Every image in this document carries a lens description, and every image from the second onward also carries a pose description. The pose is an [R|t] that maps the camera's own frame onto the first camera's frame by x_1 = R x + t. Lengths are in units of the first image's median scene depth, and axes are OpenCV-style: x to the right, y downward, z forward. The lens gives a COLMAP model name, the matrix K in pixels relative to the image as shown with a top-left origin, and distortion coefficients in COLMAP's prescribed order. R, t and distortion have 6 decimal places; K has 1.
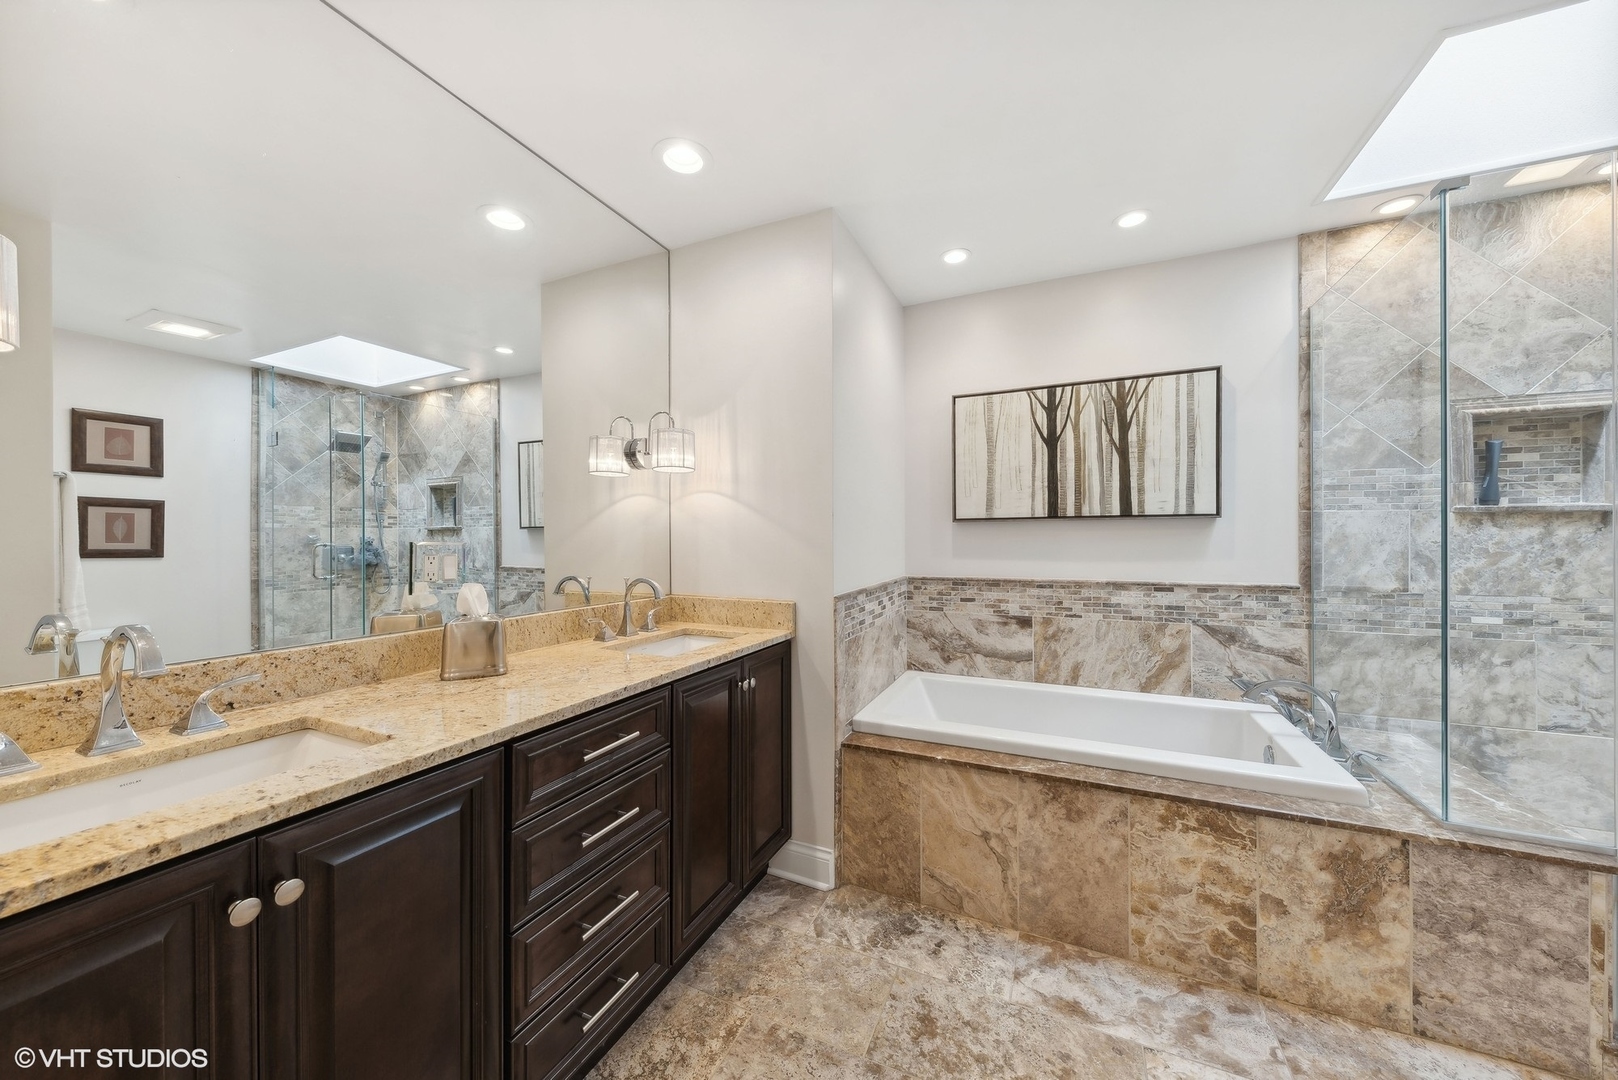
lens RADIAL K [[561.3, 0, 819.0], [0, 561.3, 538.2], [0, 0, 1]] dist [0.005513, -0.000057]
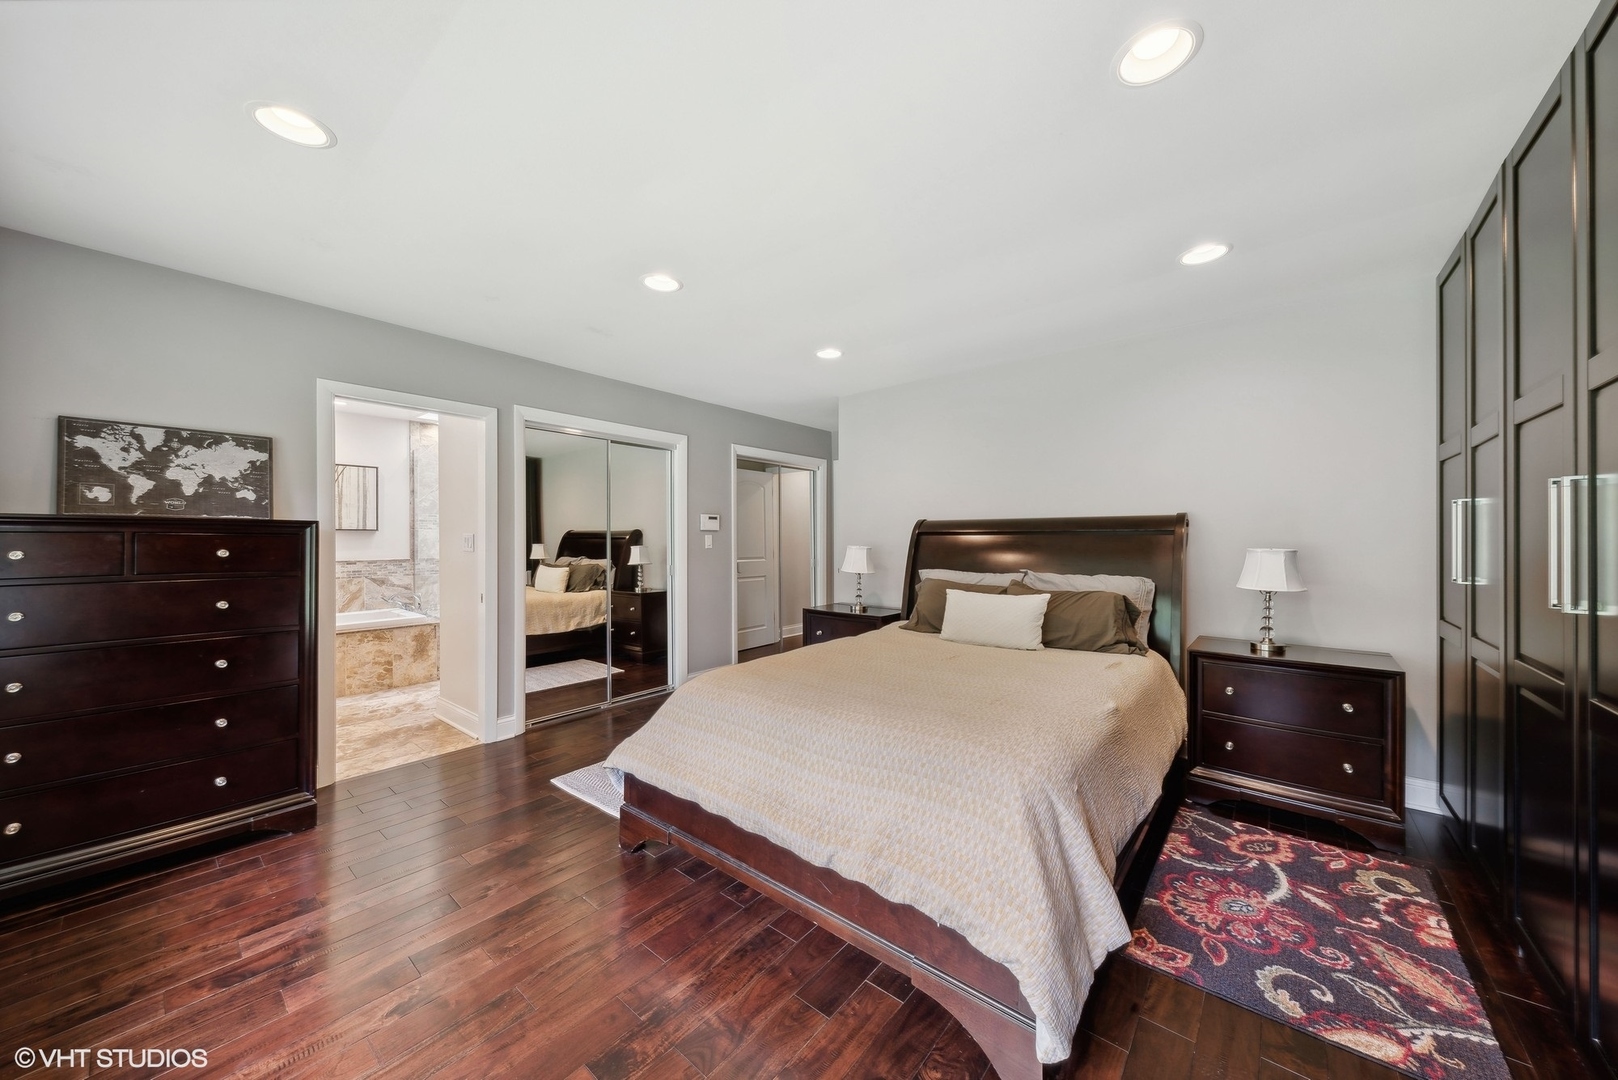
lens RADIAL K [[561.3, 0, 819.0], [0, 561.3, 538.2], [0, 0, 1]] dist [0.005513, -0.000057]
pose [[0.261748, 0.005524, 0.965121, -1.129342], [0.005787, 0.999957, -0.007293, 0.021200], [-0.965119, 0.007494, 0.261704, -1.463661]]
